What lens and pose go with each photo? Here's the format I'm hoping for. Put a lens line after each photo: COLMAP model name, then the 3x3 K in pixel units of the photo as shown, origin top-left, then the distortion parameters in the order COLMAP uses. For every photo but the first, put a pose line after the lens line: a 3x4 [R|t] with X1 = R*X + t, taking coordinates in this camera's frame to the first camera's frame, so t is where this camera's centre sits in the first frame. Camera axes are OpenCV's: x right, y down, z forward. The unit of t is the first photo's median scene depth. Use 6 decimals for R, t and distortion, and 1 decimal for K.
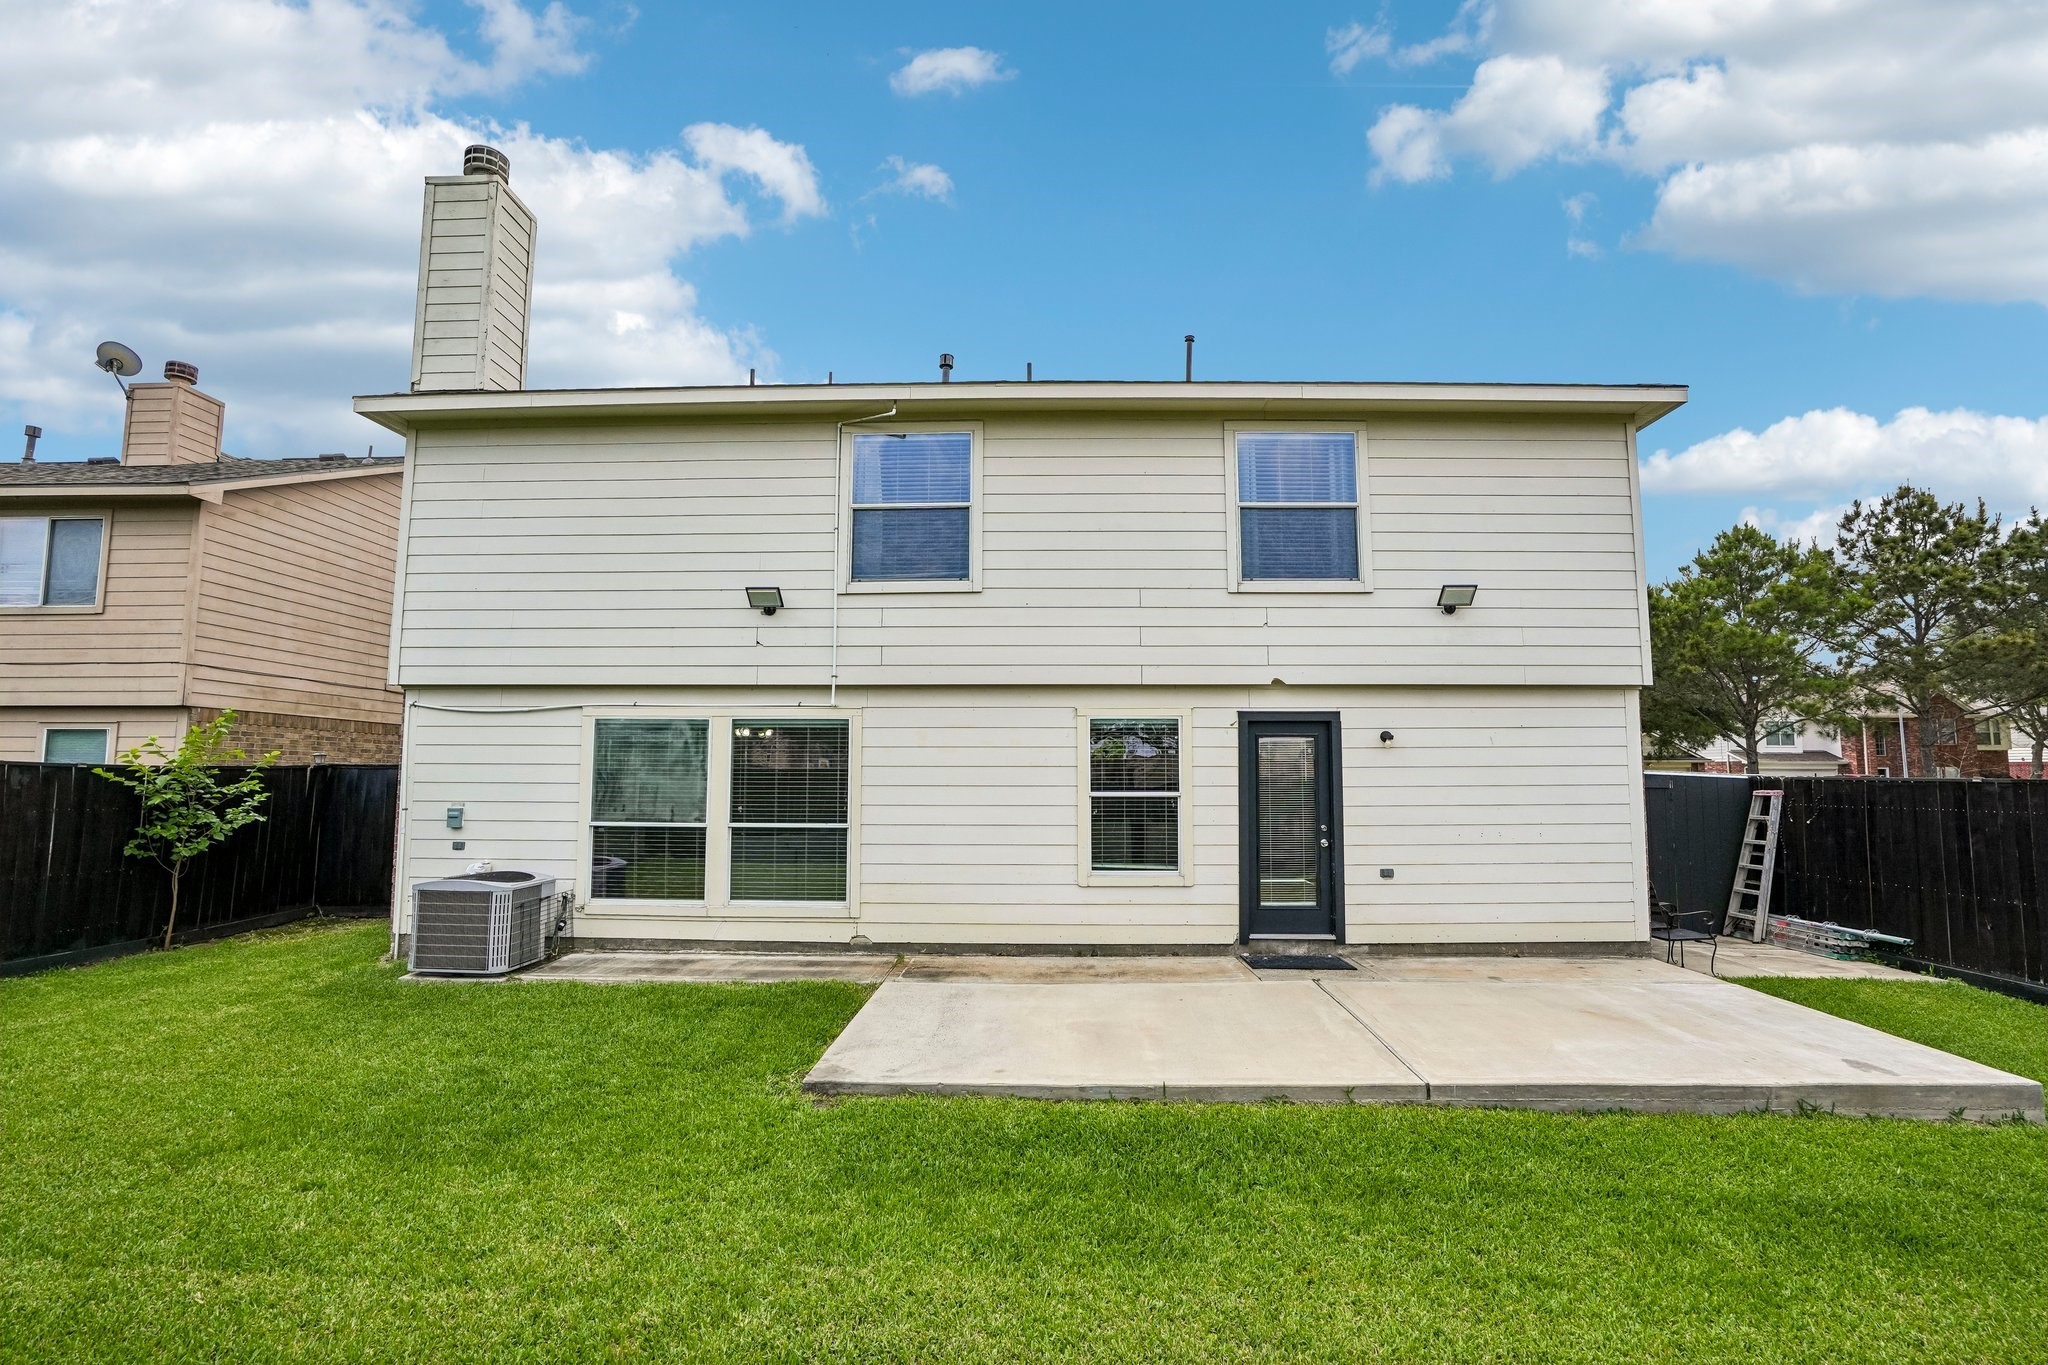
lens RADIAL K [[938.4, 0, 1026.5], [0, 938.4, 689.2], [0, 0, 1]] dist [-0.065603, 0.025495]
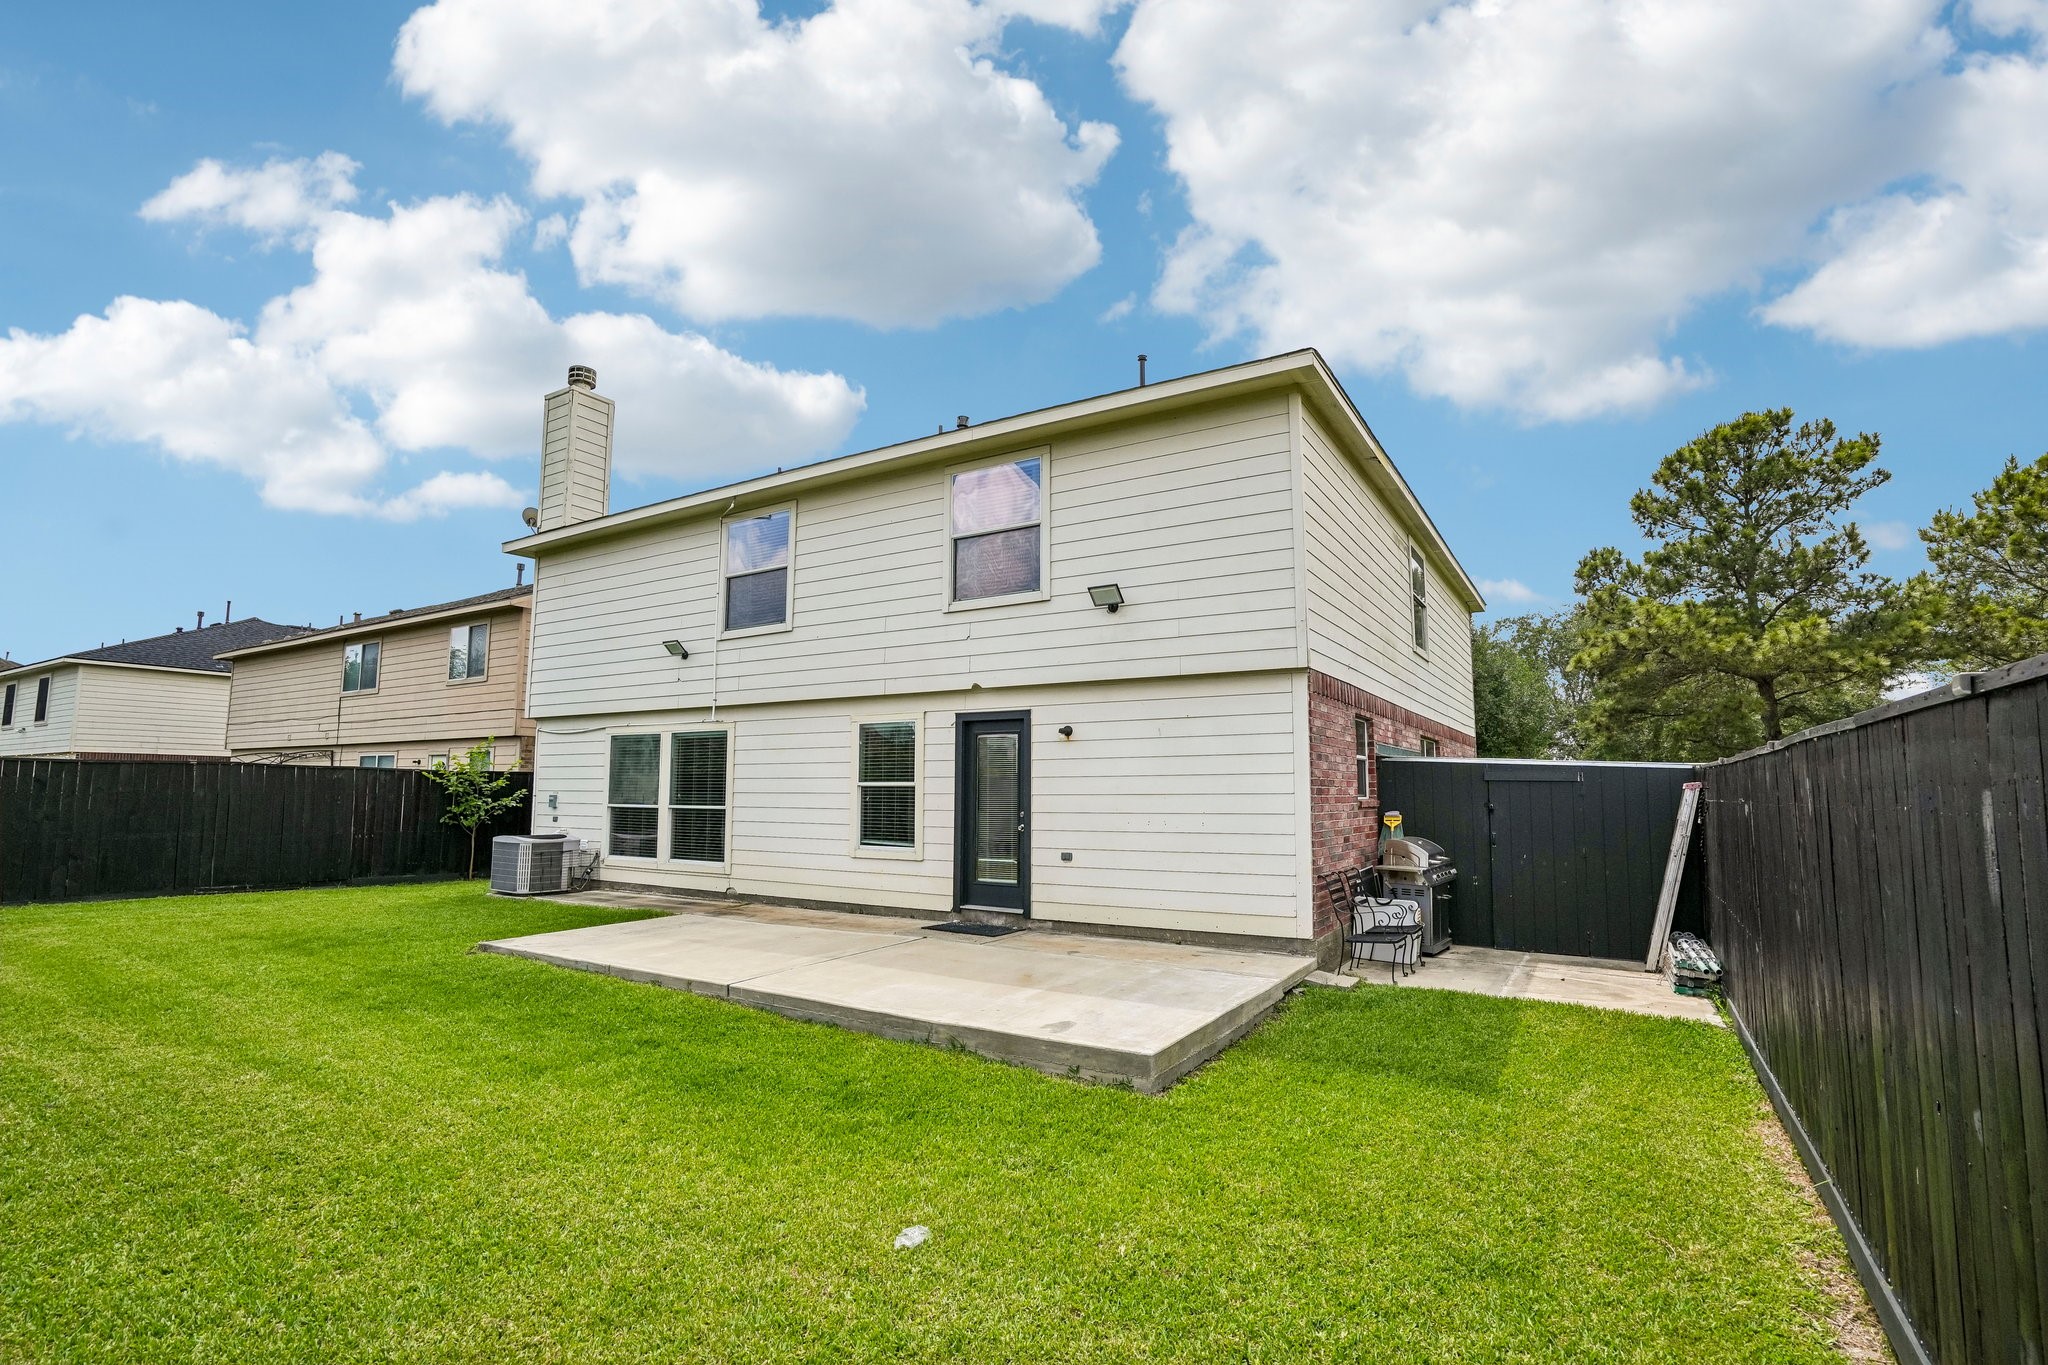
lens RADIAL K [[974.2, 0, 1024.0], [0, 974.2, 682.5], [0, 0, 1]] dist [-0.072356, 0.029164]
pose [[0.859004, -0.058031, -0.508669, 0.924076], [0.048802, 0.998312, -0.031479, 0.027779], [0.509638, 0.002217, 0.860386, -0.005483]]
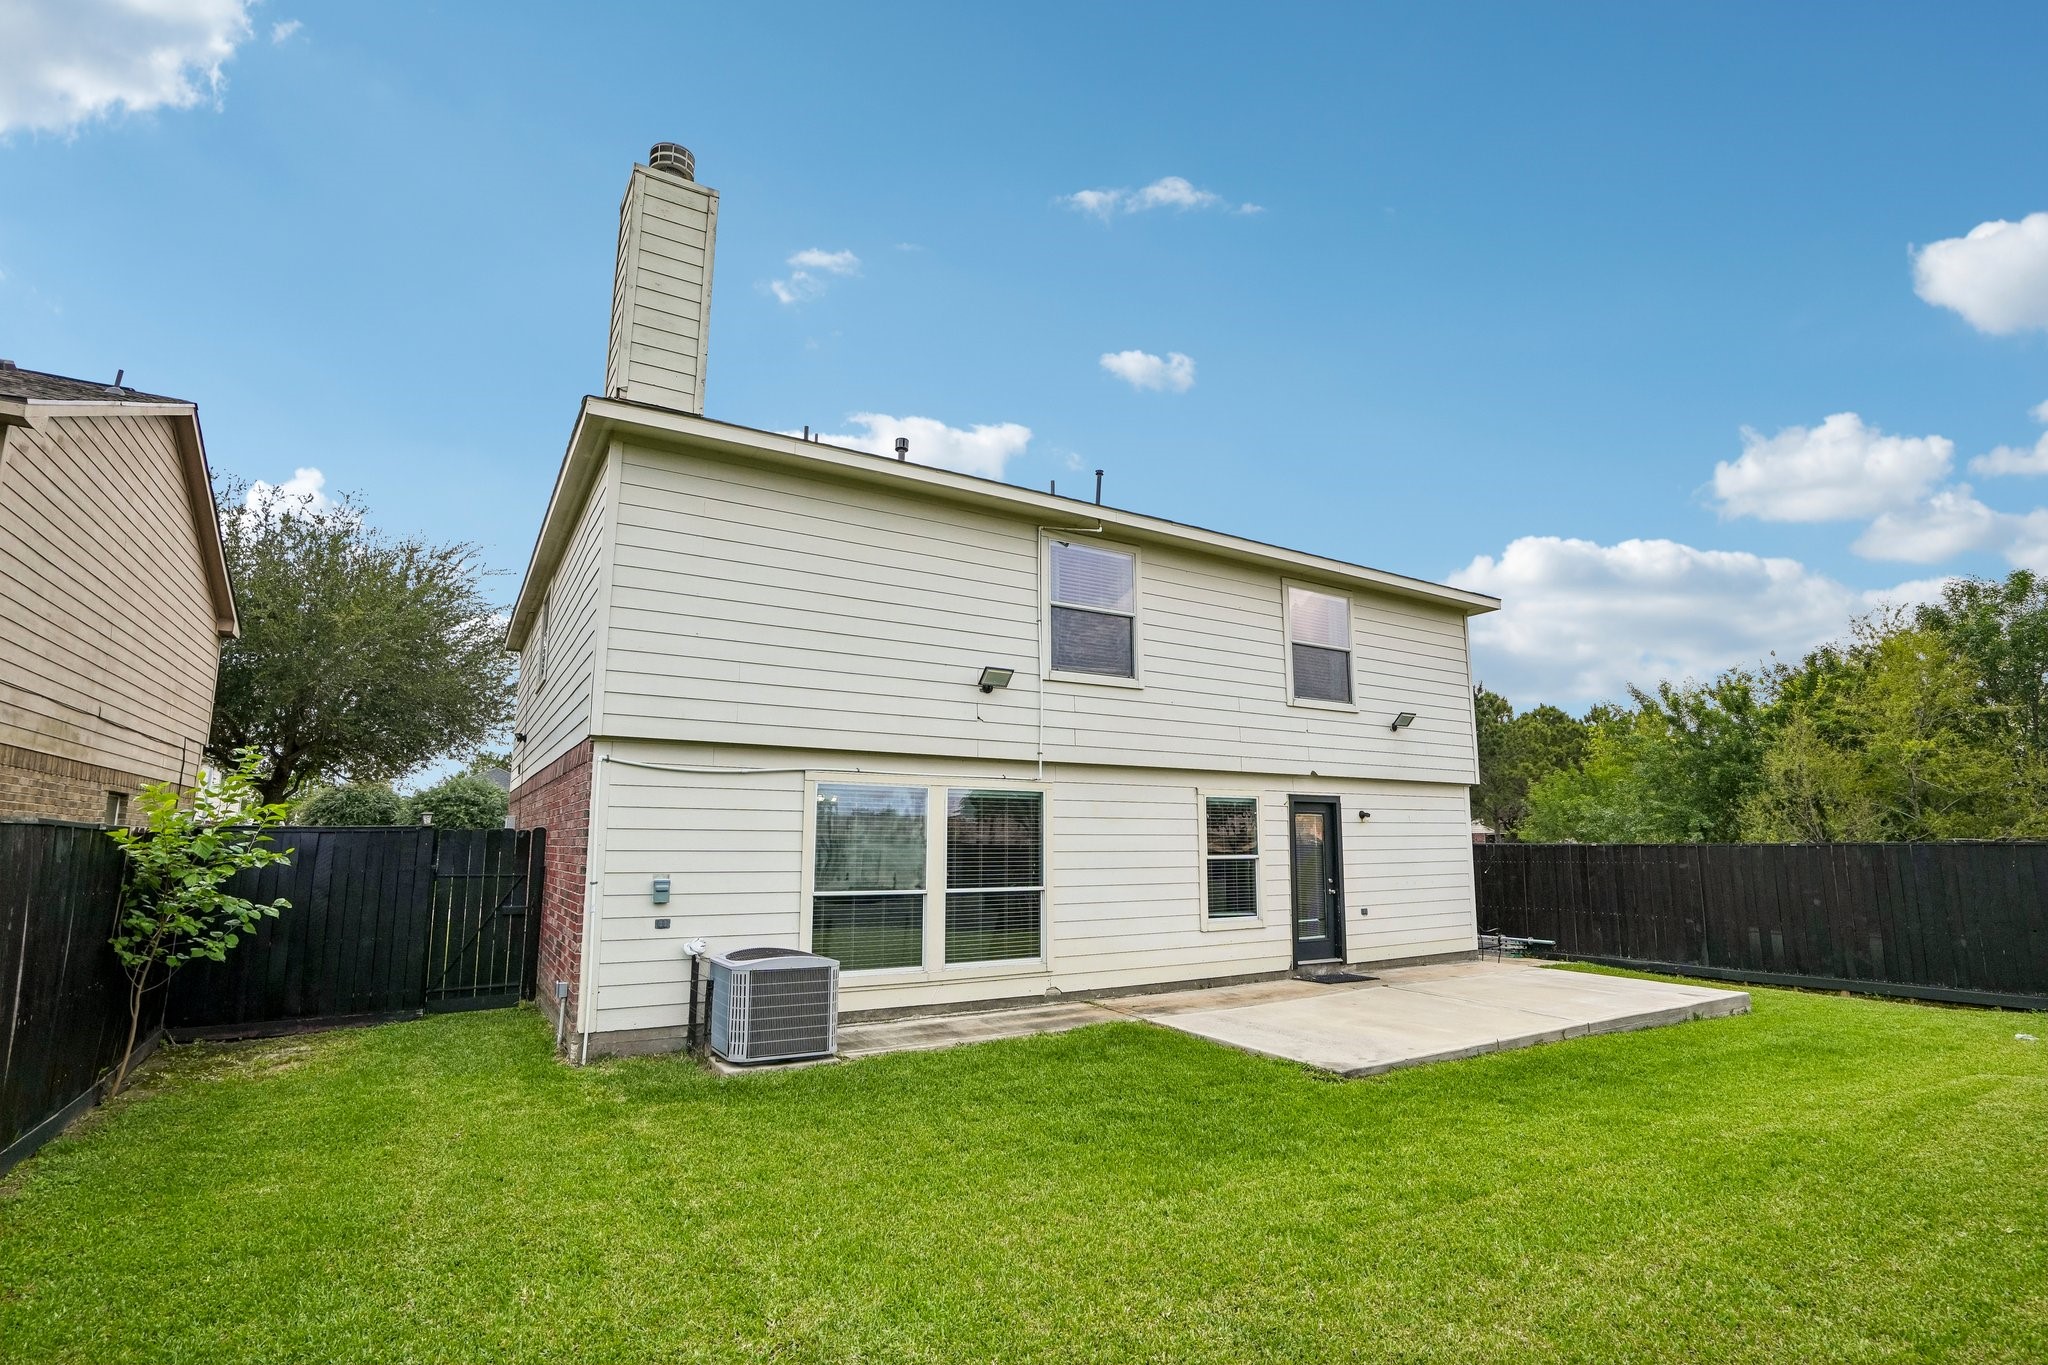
lens RADIAL K [[938.4, 0, 1026.5], [0, 938.4, 689.2], [0, 0, 1]] dist [-0.065603, 0.025495]
pose [[0.847798, 0.086343, 0.523243, -0.807765], [-0.056675, 0.995758, -0.072486, -0.008017], [-0.527282, 0.031798, 0.849095, 0.057492]]
